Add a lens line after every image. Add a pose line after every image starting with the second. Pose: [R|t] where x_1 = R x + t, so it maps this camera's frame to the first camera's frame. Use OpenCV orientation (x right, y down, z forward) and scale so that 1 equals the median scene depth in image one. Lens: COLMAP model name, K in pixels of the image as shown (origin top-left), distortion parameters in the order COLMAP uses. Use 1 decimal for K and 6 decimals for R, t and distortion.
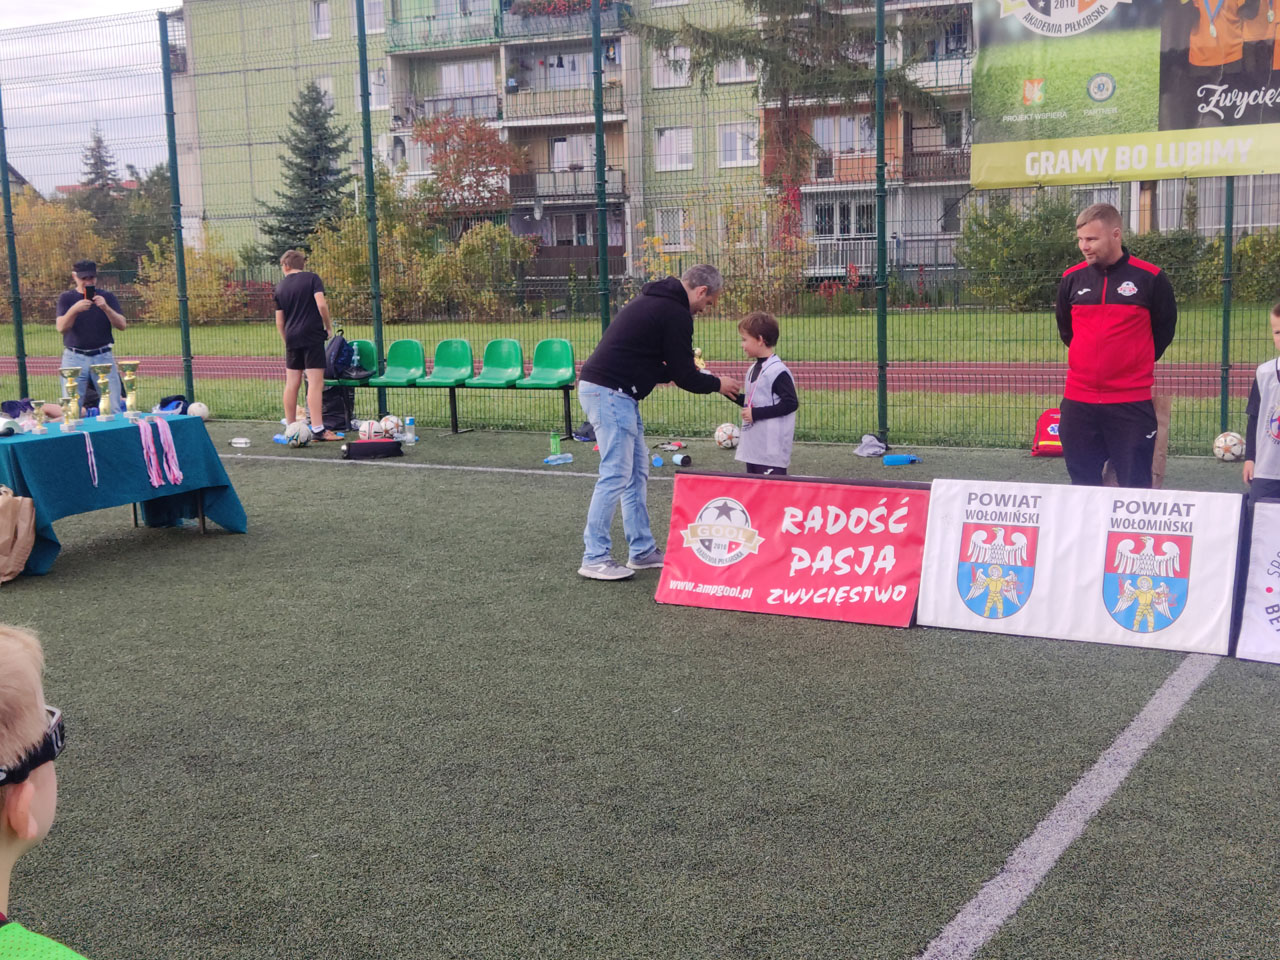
lens RADIAL K [[1568.1, 0, 622.7], [0, 1568.1, 479.9], [0, 0, 1]] dist [0.063177, -0.042857]
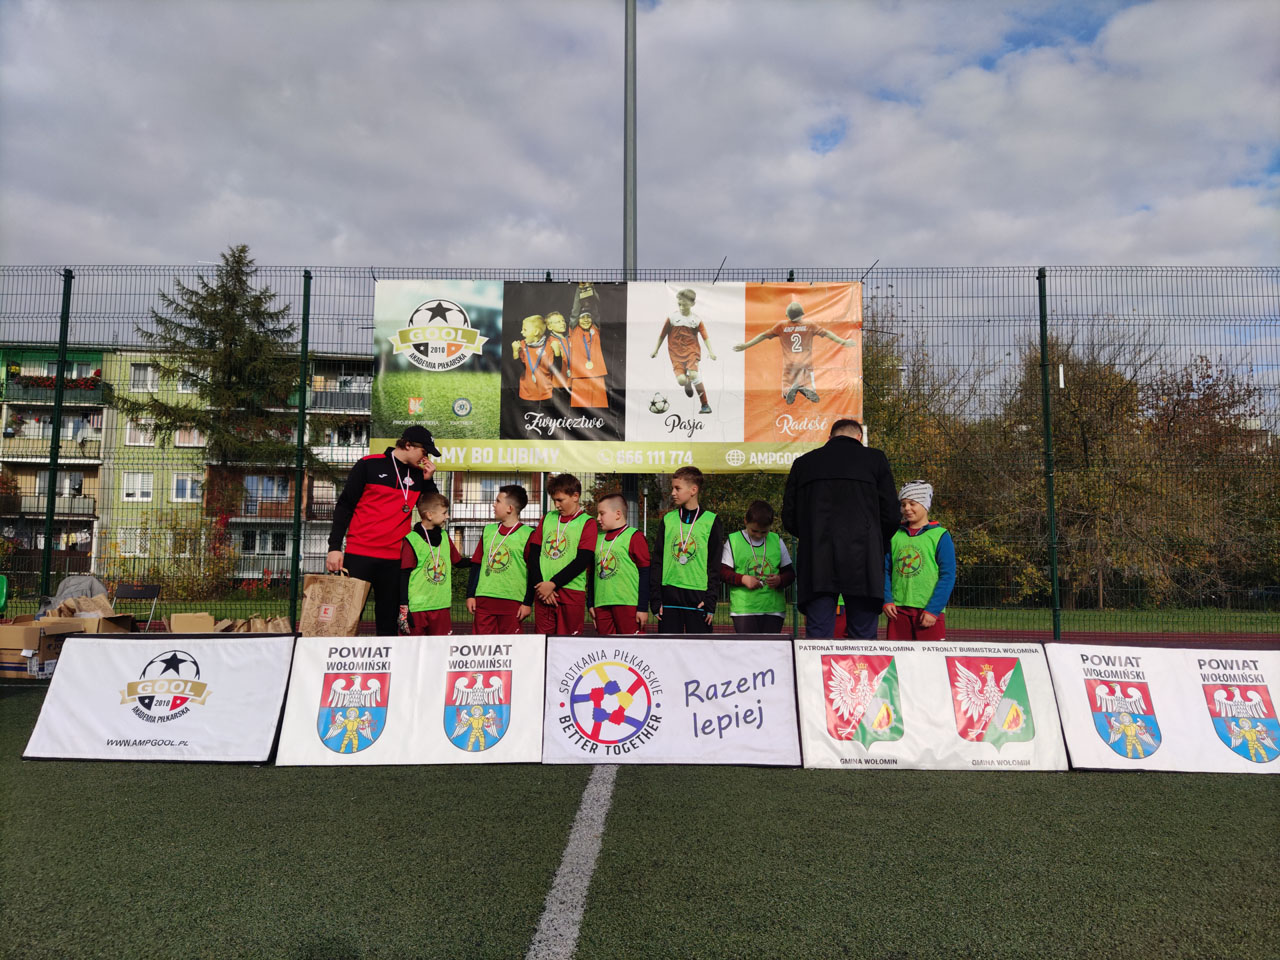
lens RADIAL K [[943.7, 0, 637.7], [0, 943.7, 483.0], [0, 0, 1]] dist [0.103356, -0.151211]
pose [[0.870386, 0.088518, 0.484349, 0.026287], [0.032209, 0.971364, -0.235404, 0.032104], [-0.491316, 0.220493, 0.842610, 0.202059]]
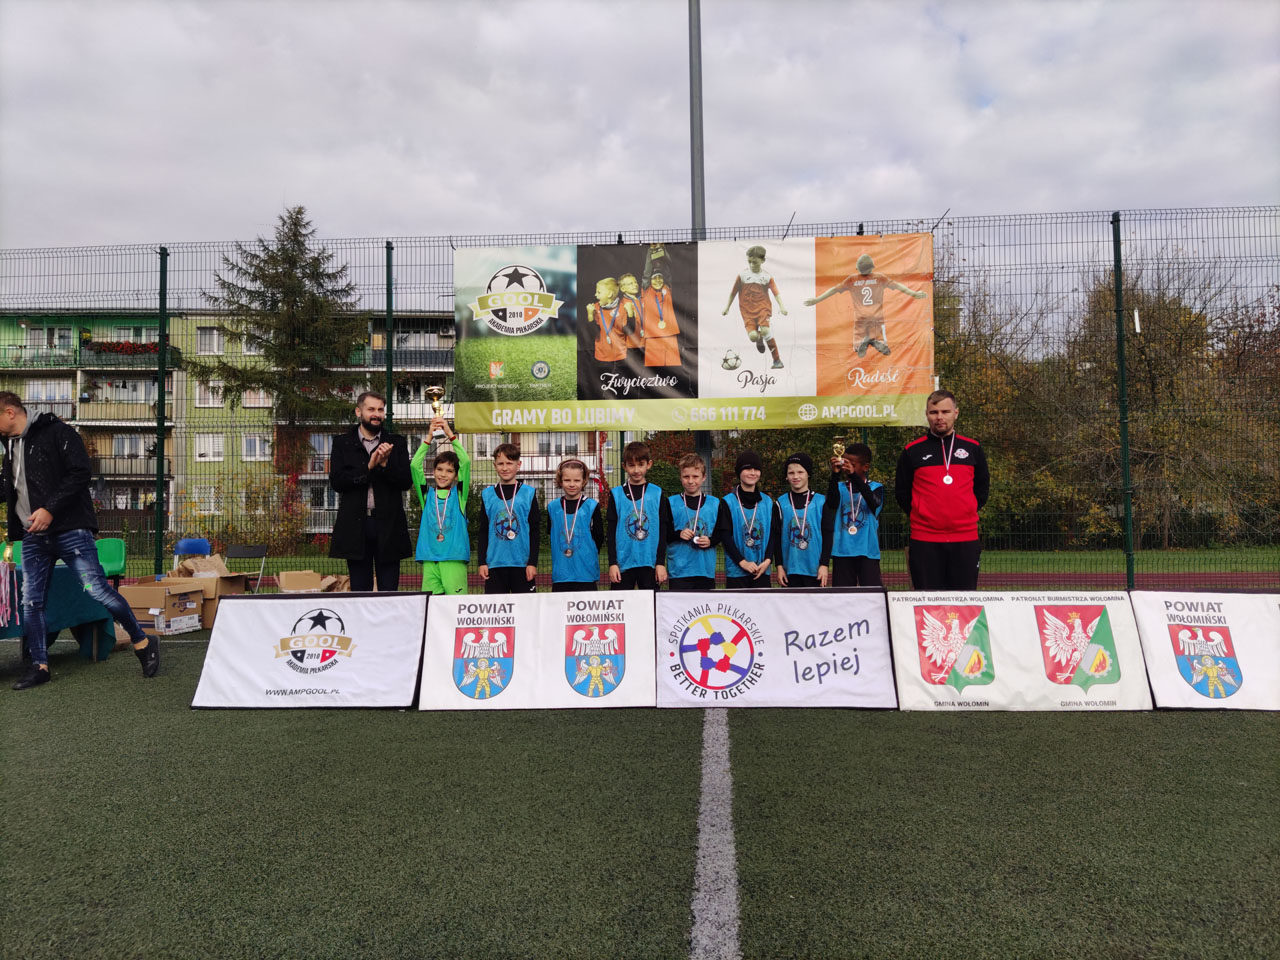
lens RADIAL K [[943.7, 0, 637.7], [0, 943.7, 483.0], [0, 0, 1]] dist [0.103356, -0.151211]
pose [[0.896594, 0.042791, 0.440782, -0.009719], [0.043464, 0.982013, -0.183743, 0.029559], [-0.440716, 0.183901, 0.878607, 0.185633]]
